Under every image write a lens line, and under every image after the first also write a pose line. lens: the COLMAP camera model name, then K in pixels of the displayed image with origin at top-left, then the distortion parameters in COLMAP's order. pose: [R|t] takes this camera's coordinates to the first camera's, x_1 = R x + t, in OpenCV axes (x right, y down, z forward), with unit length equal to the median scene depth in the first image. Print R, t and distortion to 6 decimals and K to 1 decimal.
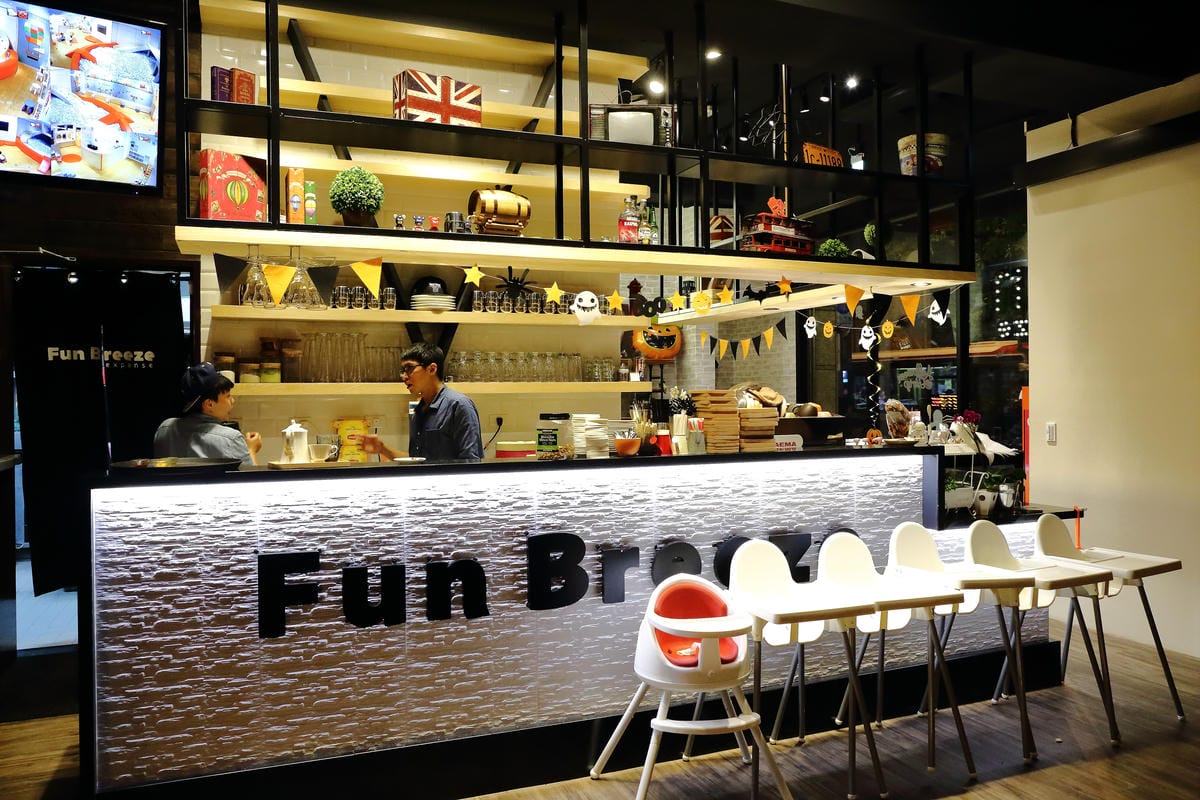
lens RADIAL K [[894.1, 0, 600.0], [0, 894.1, 400.0], [0, 0, 1]] dist [-0.052191, 0.007599]
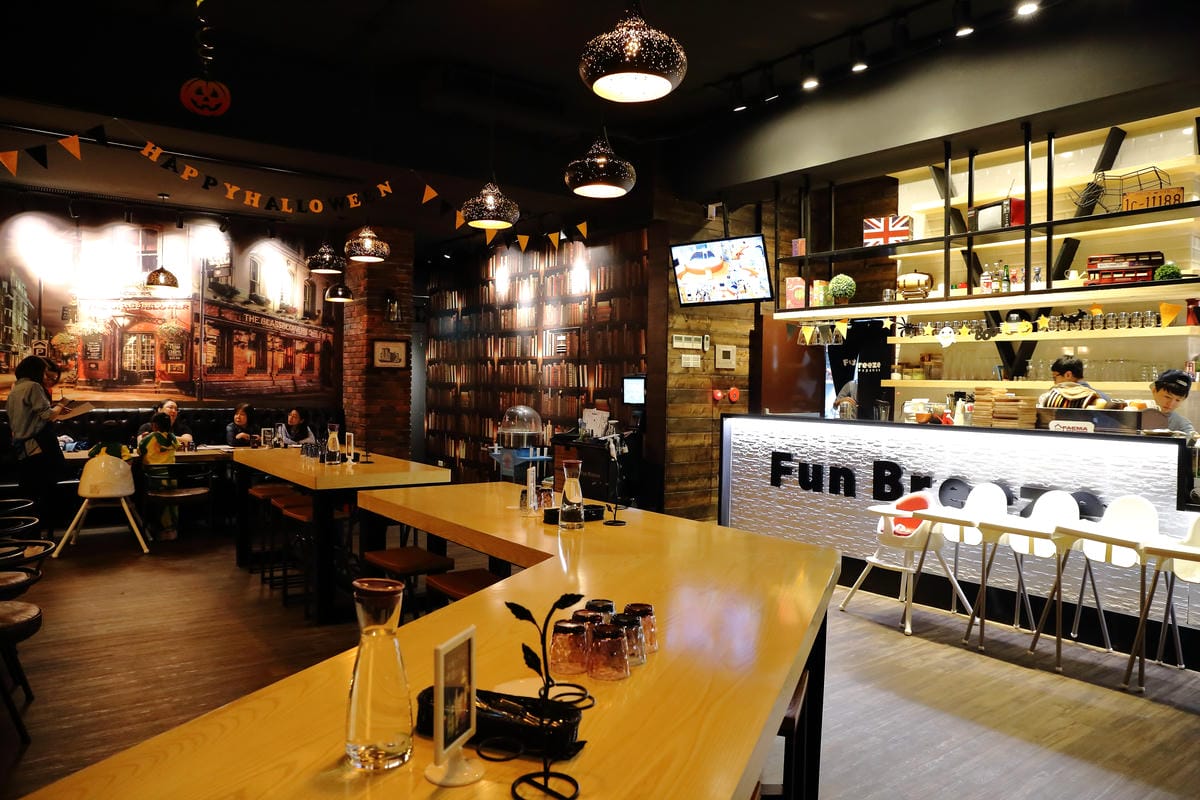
lens RADIAL K [[836.6, 0, 600.0], [0, 836.6, 400.0], [0, 0, 1]] dist [-0.000715, -0.000561]
pose [[0.261988, 0.030565, -0.964587, 1.504968], [-0.026734, 0.999345, 0.024405, -0.005813], [0.964701, 0.019393, 0.262633, -0.044316]]
